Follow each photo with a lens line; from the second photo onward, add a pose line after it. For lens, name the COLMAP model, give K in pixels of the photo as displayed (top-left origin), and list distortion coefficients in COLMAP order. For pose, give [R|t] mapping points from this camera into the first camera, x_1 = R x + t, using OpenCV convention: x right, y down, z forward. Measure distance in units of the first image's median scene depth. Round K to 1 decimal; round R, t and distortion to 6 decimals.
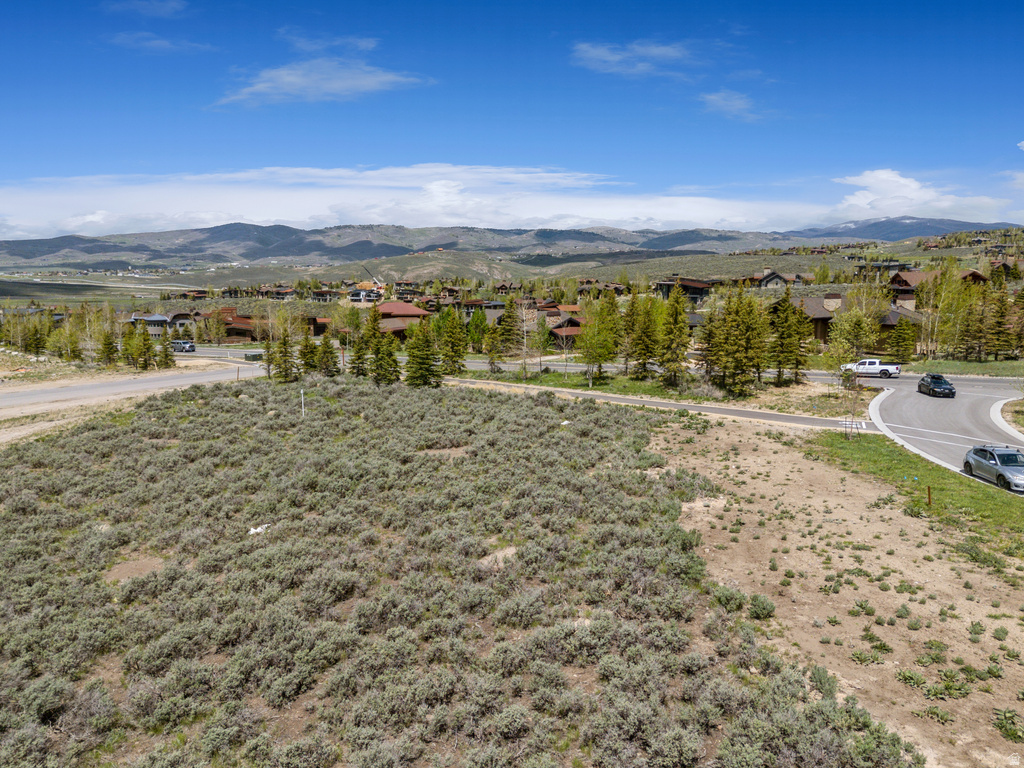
lens RADIAL K [[752.7, 0, 512.0], [0, 752.7, 384.0], [0, 0, 1]] dist [0.063308, -0.049420]
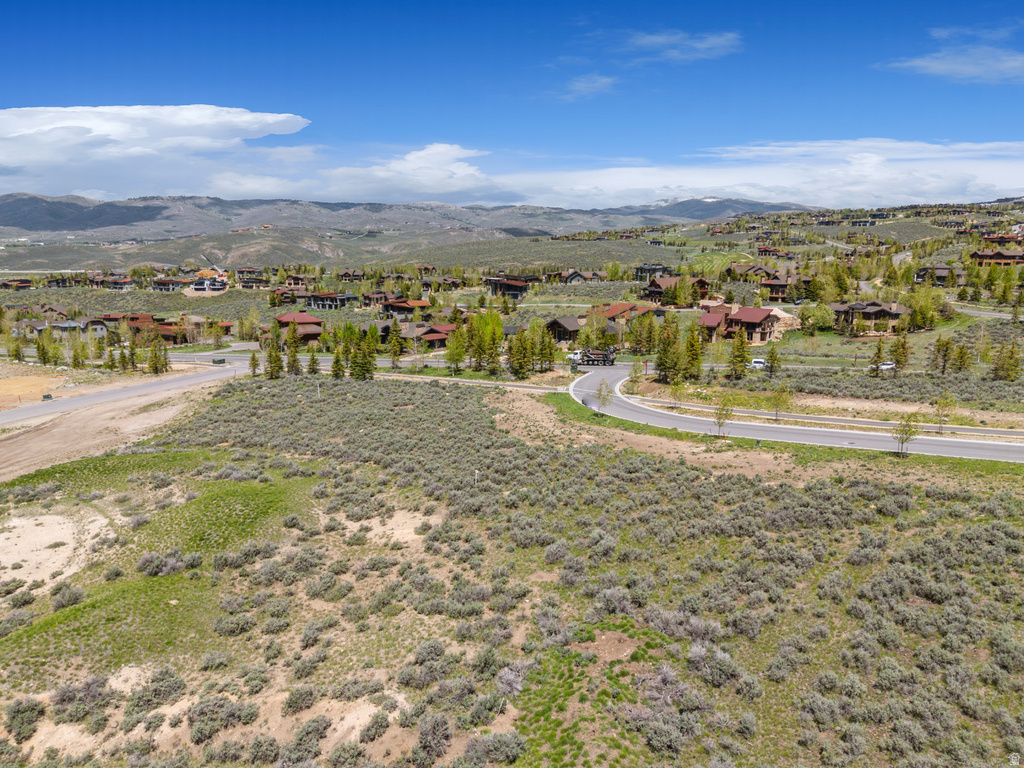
lens RADIAL K [[752.7, 0, 512.0], [0, 752.7, 384.0], [0, 0, 1]] dist [0.063308, -0.049420]
pose [[0.975923, -0.042008, 0.214030, -0.105300], [0.034975, 0.998720, 0.036543, -0.025988], [-0.215291, -0.028177, 0.976143, -0.598304]]
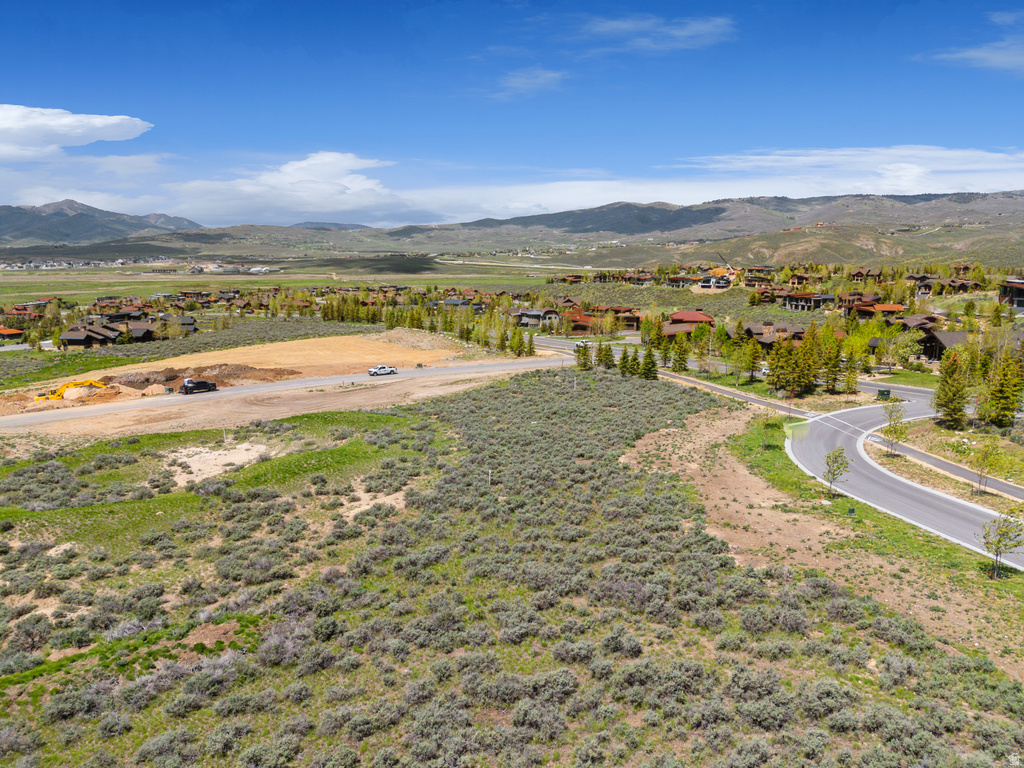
lens RADIAL K [[749.0, 0, 512.4], [0, 749.0, 379.3], [0, 0, 1]] dist [0.074792, -0.063403]
pose [[0.886629, 0.073484, -0.456607, 0.288056], [-0.060898, 0.997250, 0.042243, -0.034955], [0.458455, -0.009647, 0.888665, -0.527893]]
